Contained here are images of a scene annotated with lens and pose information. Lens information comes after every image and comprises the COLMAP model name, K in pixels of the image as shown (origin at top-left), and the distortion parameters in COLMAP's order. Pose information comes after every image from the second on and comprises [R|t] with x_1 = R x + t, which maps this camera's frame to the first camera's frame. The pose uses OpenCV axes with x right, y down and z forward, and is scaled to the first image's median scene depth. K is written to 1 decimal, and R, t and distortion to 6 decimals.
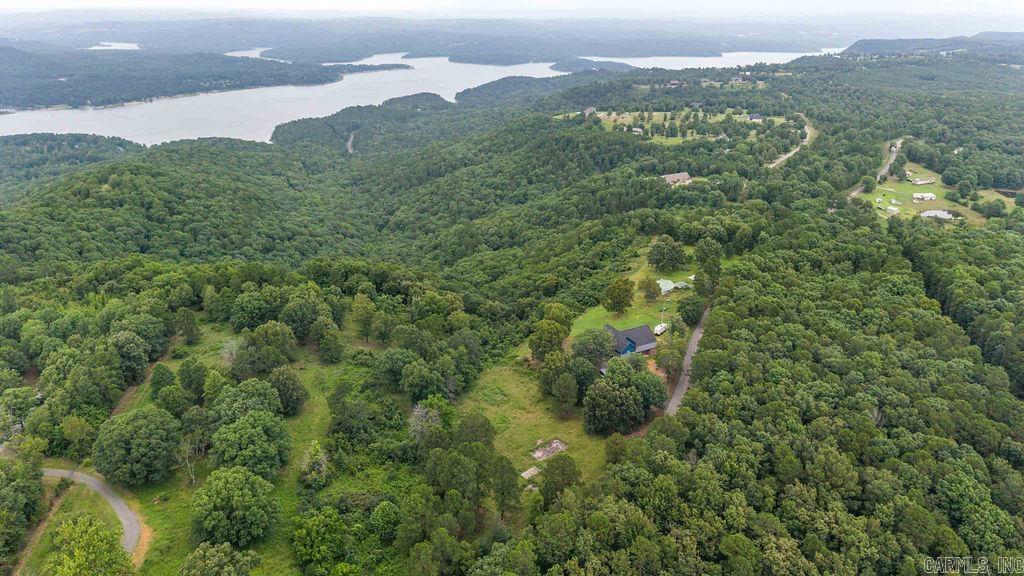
lens RADIAL K [[690.7, 0, 512.0], [0, 690.7, 288.0], [0, 0, 1]] dist [0.005275, -0.003781]
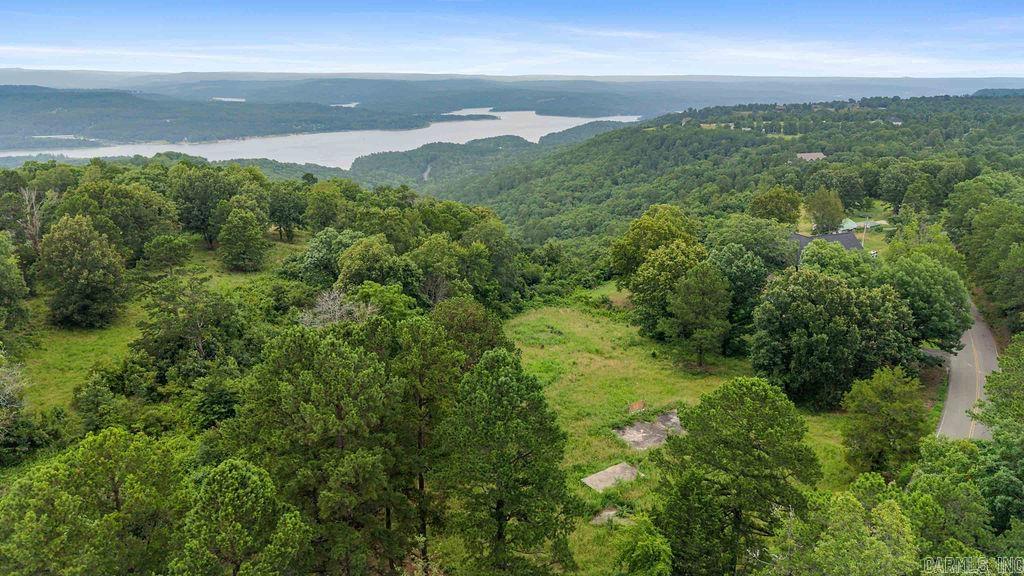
lens RADIAL K [[690.7, 0, 512.0], [0, 690.7, 288.0], [0, 0, 1]] dist [0.005275, -0.003781]
pose [[0.992517, 0.041117, -0.114978, 0.003349], [-0.050906, 0.995203, -0.083539, 0.050991], [0.110991, 0.088767, 0.989849, 0.161630]]
